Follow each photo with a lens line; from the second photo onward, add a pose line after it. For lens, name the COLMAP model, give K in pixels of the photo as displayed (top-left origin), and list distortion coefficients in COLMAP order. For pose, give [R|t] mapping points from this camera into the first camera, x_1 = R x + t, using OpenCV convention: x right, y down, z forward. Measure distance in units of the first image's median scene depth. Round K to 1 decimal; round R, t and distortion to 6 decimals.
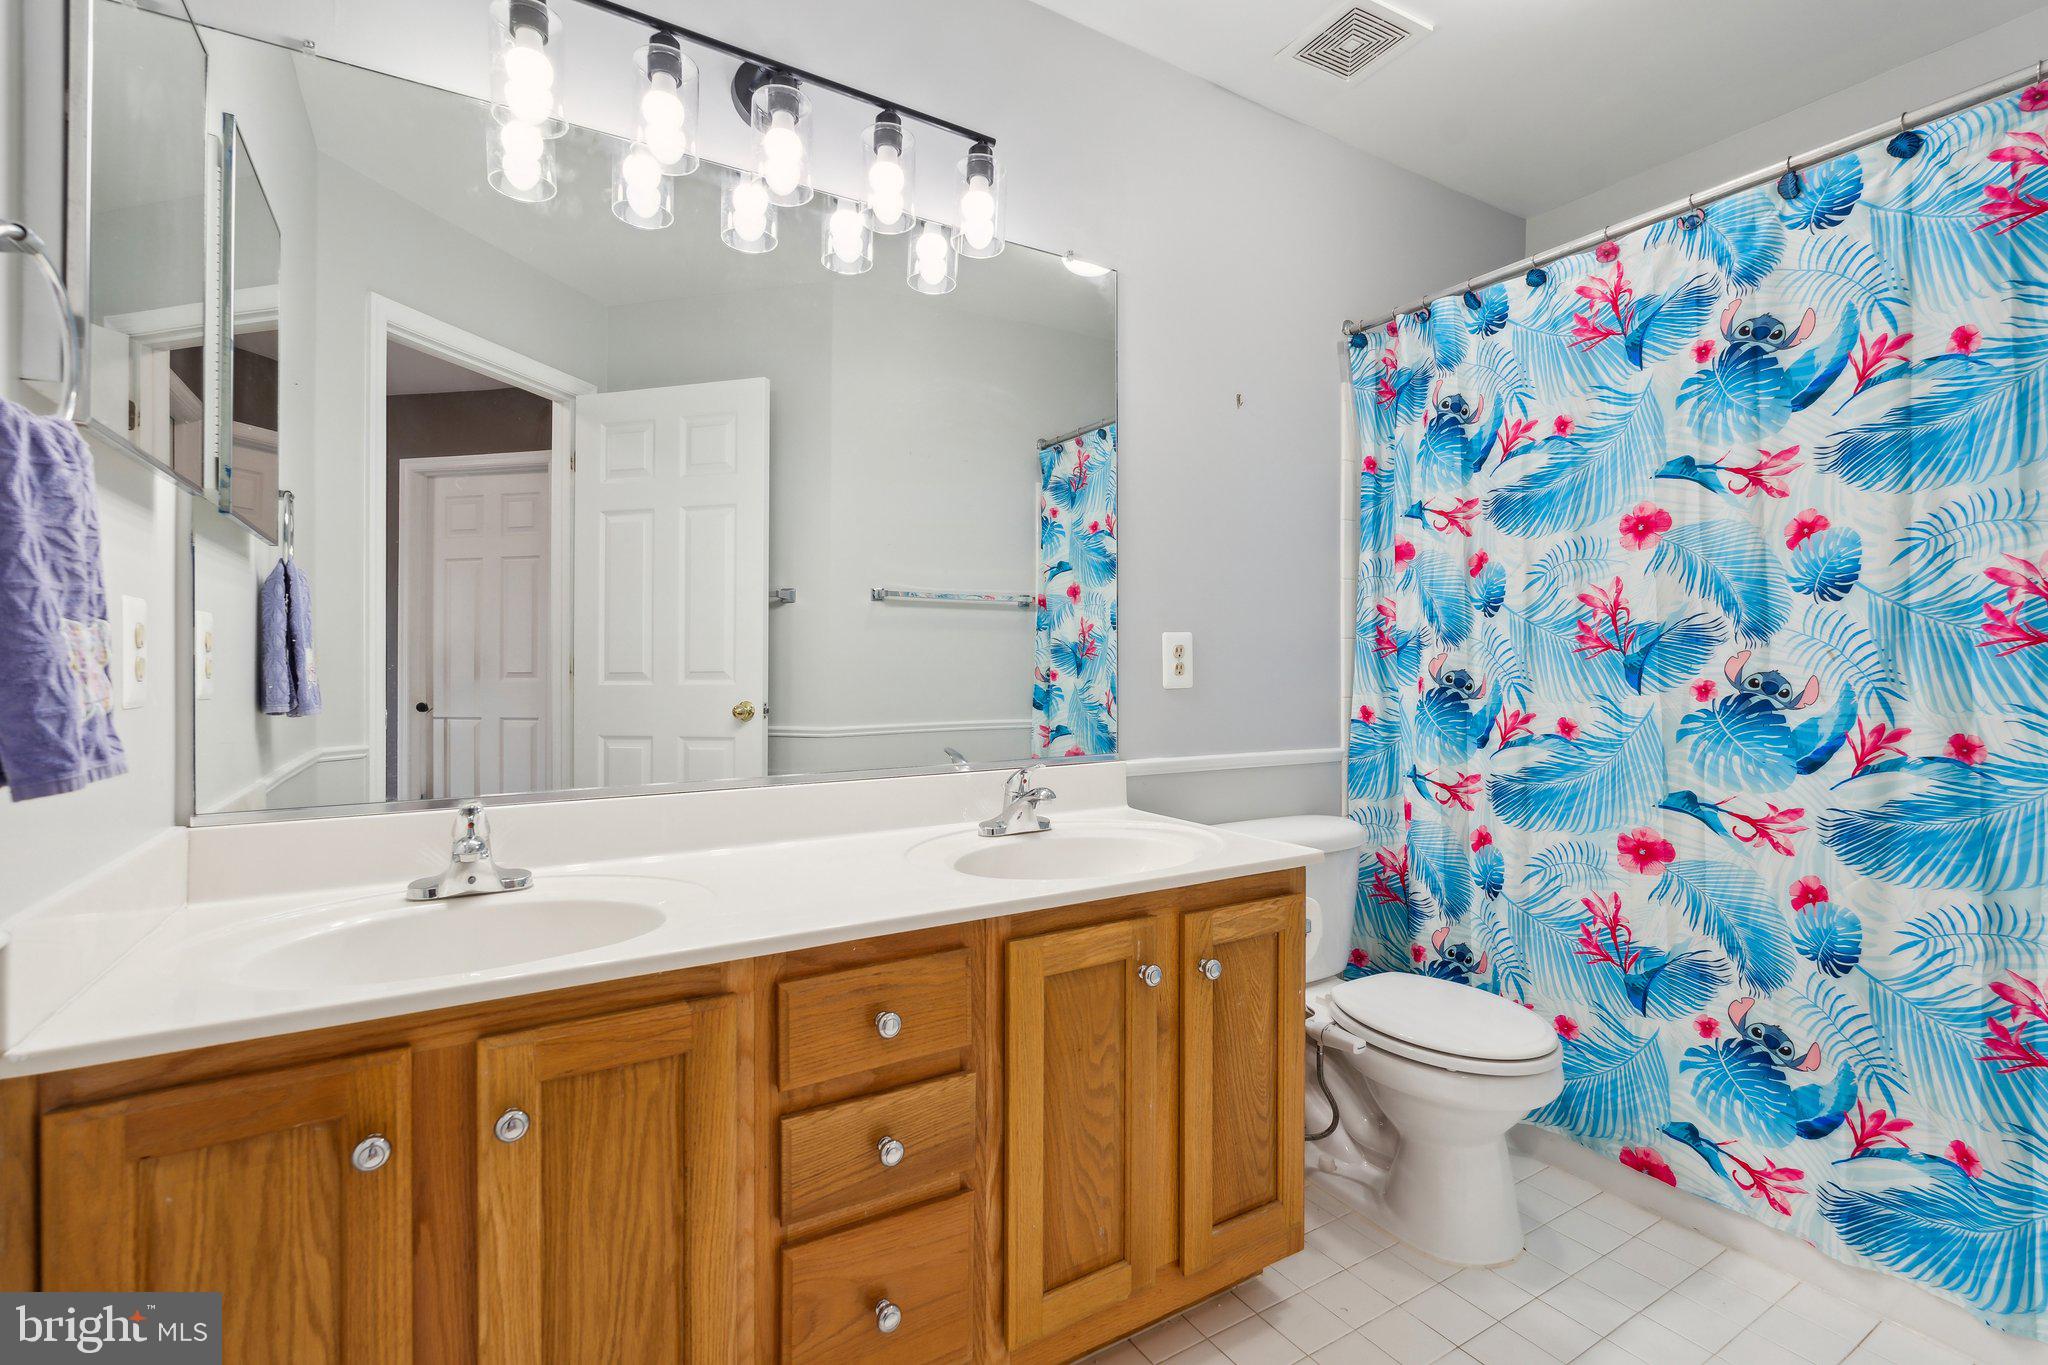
lens RADIAL K [[922.8, 0, 1025.6], [0, 922.8, 662.9], [0, 0, 1]] dist [-0.003328, -0.000540]
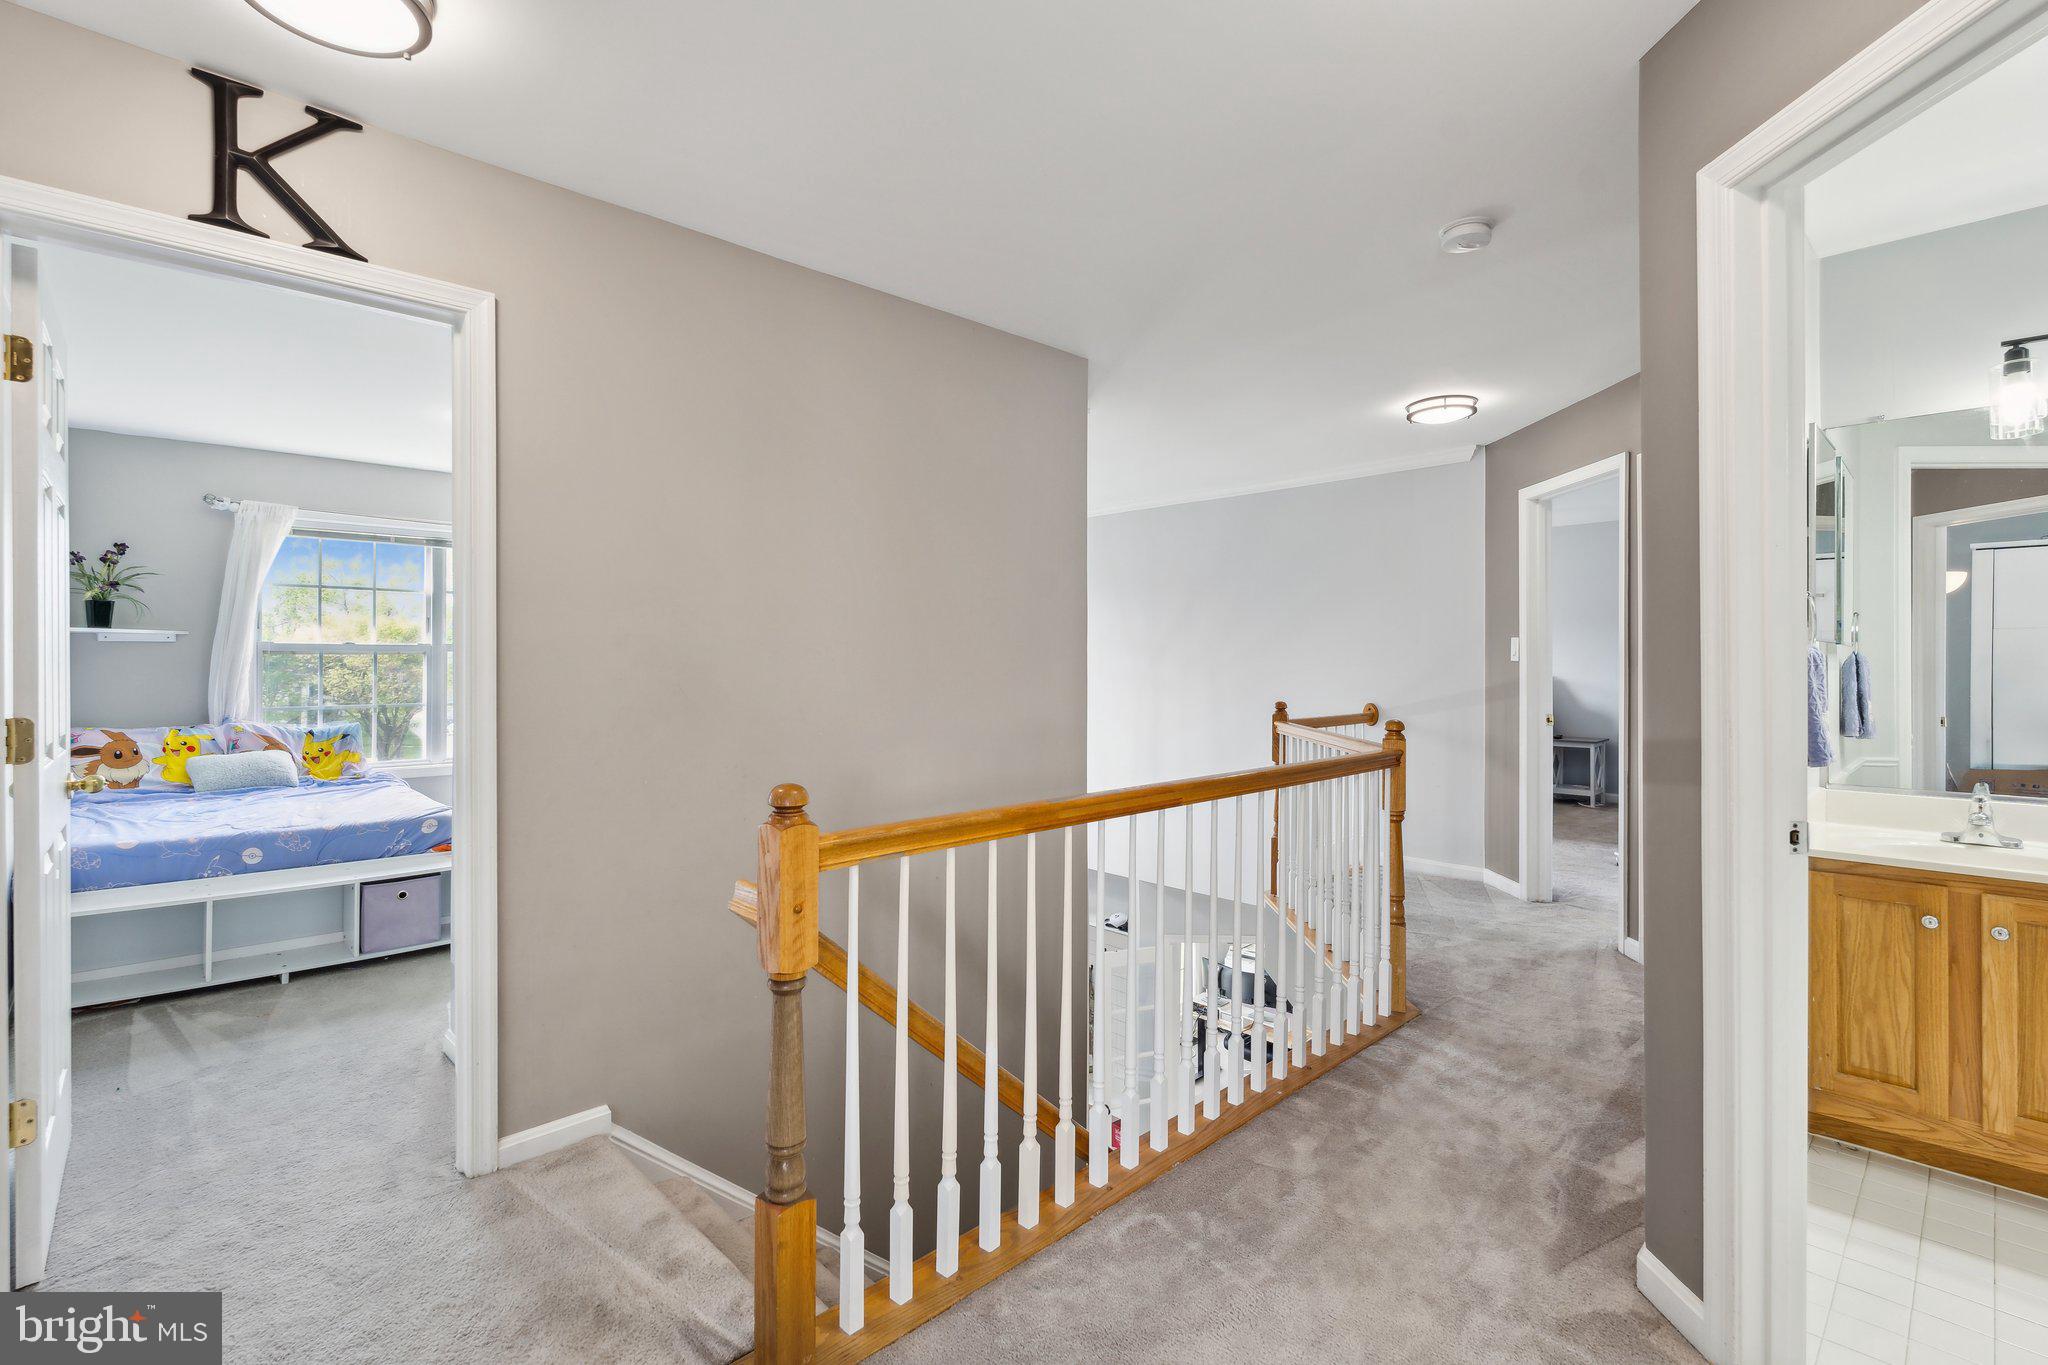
lens RADIAL K [[922.8, 0, 1025.6], [0, 922.8, 662.9], [0, 0, 1]] dist [-0.003328, -0.000540]
pose [[0.213836, -0.004189, -0.976861, 1.117614], [0.003013, 0.999989, -0.003628, -0.162077], [0.976865, -0.002167, 0.213846, -1.791248]]
